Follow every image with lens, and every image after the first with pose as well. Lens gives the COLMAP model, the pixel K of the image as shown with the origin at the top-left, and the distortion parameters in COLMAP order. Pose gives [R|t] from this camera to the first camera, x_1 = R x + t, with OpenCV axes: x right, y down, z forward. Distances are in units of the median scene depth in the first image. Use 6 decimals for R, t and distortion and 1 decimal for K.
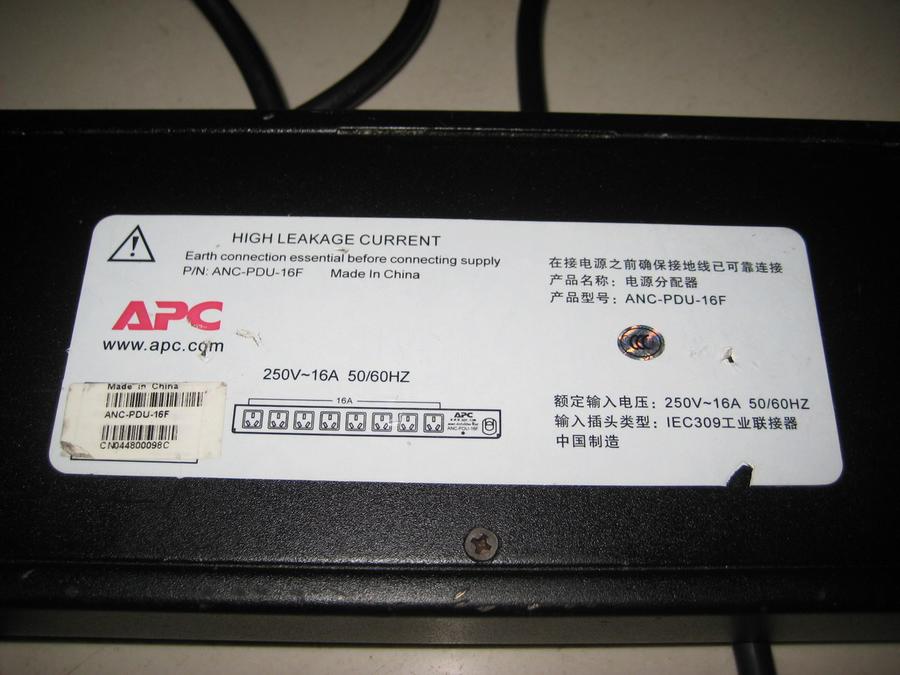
lens RADIAL K [[984.8, 0, 449.4], [0, 984.8, 338.5], [0, 0, 1]] dist [-0.140450, 0.000000]
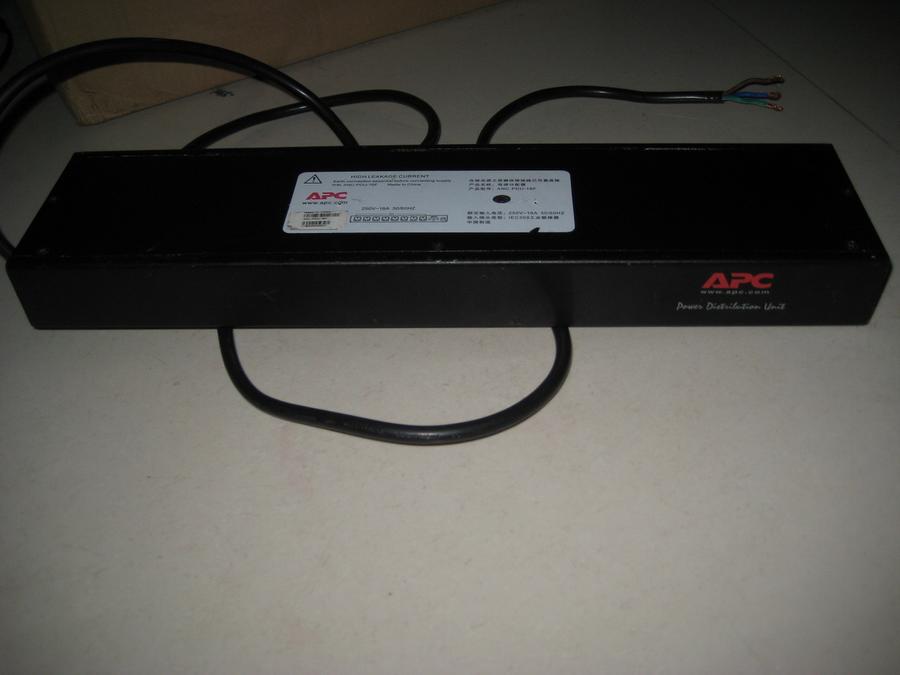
lens RADIAL K [[970.7, 0, 449.8], [0, 970.7, 336.5], [0, 0, 1]] dist [-0.127660, 0.000000]
pose [[0.998127, -0.016680, -0.058858, 0.208316], [-0.005946, 0.931105, -0.364703, 1.351509], [0.060886, 0.364370, 0.929262, -1.364259]]
